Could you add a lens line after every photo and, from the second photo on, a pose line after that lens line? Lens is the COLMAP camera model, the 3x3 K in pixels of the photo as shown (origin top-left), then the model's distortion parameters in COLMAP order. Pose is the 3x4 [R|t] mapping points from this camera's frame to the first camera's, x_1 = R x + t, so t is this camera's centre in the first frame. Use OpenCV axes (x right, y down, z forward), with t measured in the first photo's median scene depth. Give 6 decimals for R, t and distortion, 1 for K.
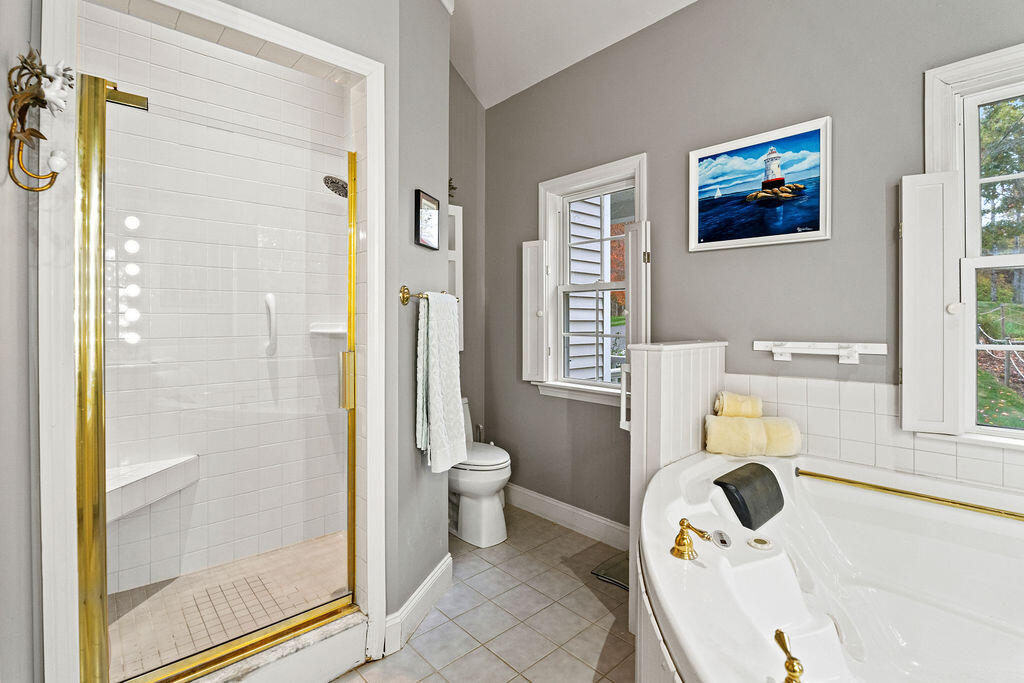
lens RADIAL K [[480.2, 0, 498.5], [0, 480.2, 318.2], [0, 0, 1]] dist [0.006904, -0.002749]
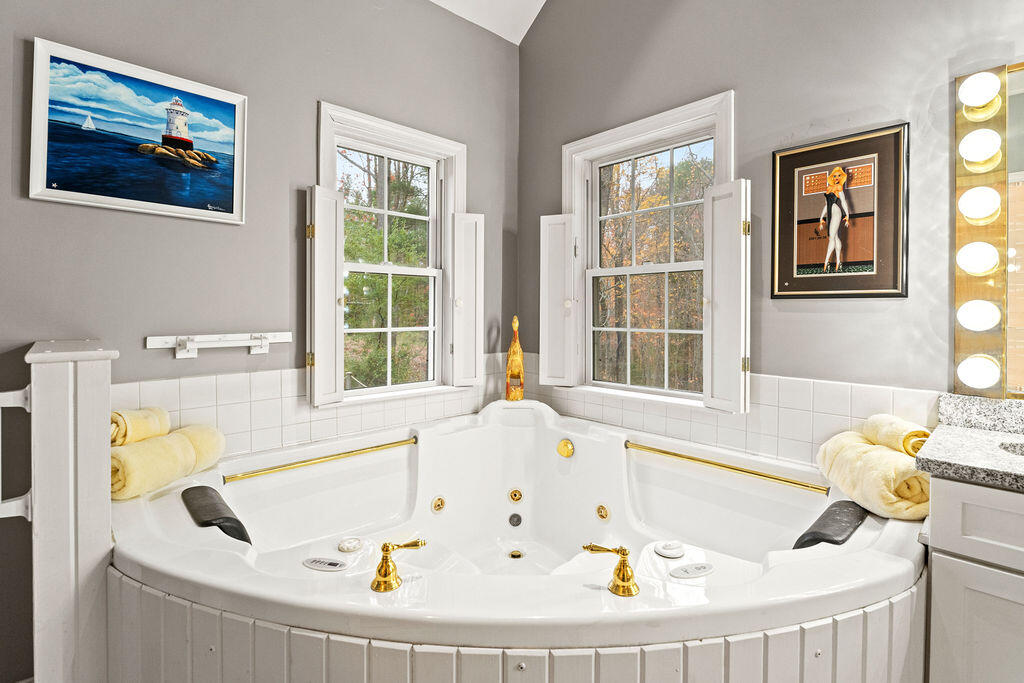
lens RADIAL K [[480.2, 0, 536.4], [0, 480.2, 312.6], [0, 0, 1]] dist [0.006904, -0.002749]
pose [[-0.012635, -0.003469, 0.999914, -0.260002], [-0.006921, 0.999970, 0.003382, 0.001526], [-0.999896, -0.006878, -0.012658, 0.409602]]
